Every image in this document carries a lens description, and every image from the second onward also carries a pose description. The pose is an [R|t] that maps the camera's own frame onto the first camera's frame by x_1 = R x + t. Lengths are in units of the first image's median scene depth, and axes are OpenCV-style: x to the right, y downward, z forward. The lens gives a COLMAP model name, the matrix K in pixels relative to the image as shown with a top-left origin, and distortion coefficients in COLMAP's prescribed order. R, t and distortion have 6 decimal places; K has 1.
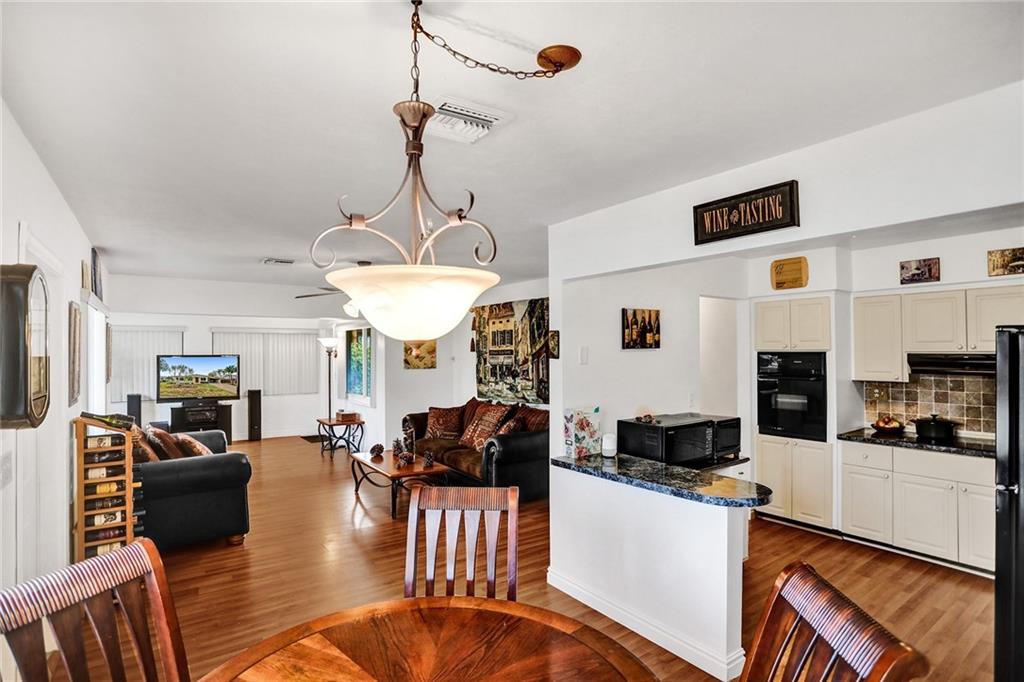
lens RADIAL K [[516.9, 0, 513.4], [0, 516.9, 342.7], [0, 0, 1]] dist [-0.034243, 0.002400]
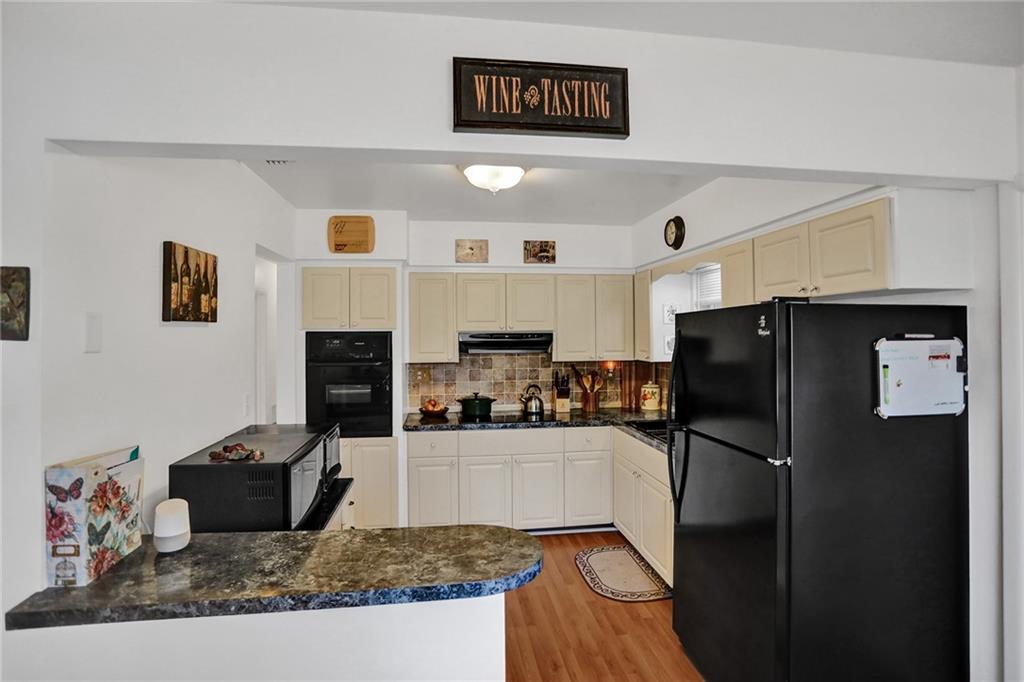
lens RADIAL K [[516.9, 0, 509.8], [0, 516.9, 325.8], [0, 0, 1]] dist [-0.034243, 0.002400]
pose [[0.472028, 0.015554, 0.881447, -0.067189], [-0.009770, 0.999875, -0.012411, 0.019222], [-0.881530, -0.002754, 0.472121, 0.462334]]
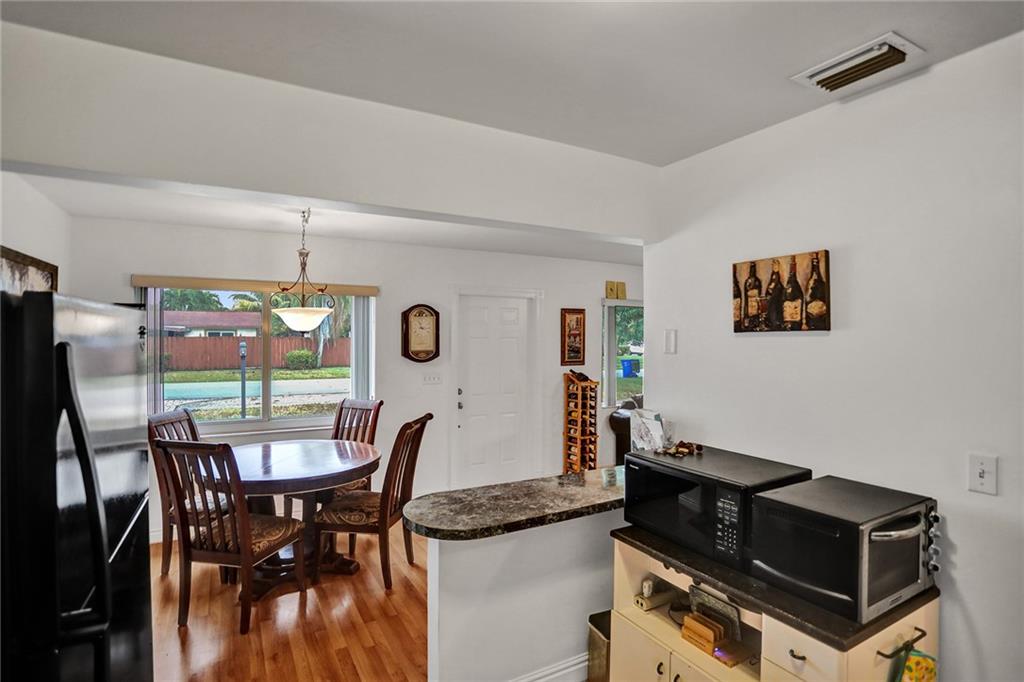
lens RADIAL K [[516.9, 0, 509.1], [0, 516.9, 337.7], [0, 0, 1]] dist [-0.034243, 0.002400]
pose [[-0.112720, 0.001911, -0.993625, 0.816195], [0.013056, 0.999915, 0.000442, 0.013954], [0.993541, -0.012923, -0.112735, 0.799474]]
